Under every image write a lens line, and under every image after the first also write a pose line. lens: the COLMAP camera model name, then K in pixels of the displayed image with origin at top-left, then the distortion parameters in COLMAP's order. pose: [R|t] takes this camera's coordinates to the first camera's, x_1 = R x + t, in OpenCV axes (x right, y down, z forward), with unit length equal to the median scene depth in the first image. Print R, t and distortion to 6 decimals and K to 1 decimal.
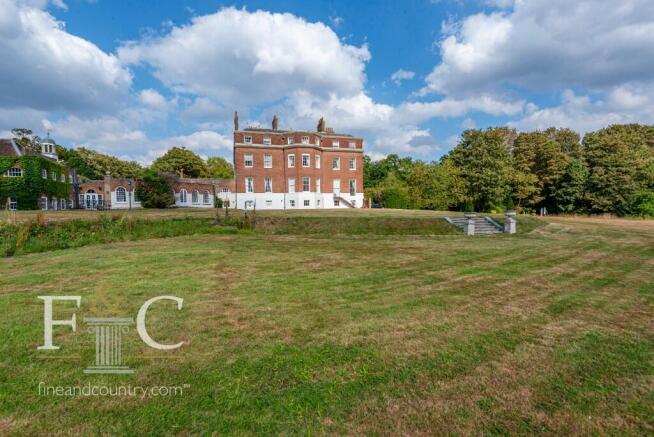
lens RADIAL K [[323.0, 0, 327.0], [0, 323.0, 218.5], [0, 0, 1]] dist [0.017512, -0.000435]
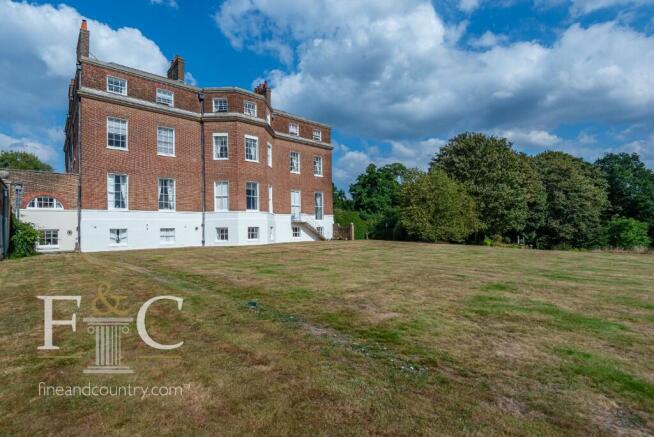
lens RADIAL K [[323.0, 0, 327.0], [0, 323.0, 218.5], [0, 0, 1]] dist [0.017512, -0.000435]
pose [[0.904618, 0.012750, 0.426033, -0.169470], [0.017484, 0.997601, -0.066980, -0.034484], [-0.425865, 0.068040, 0.902225, 0.493152]]
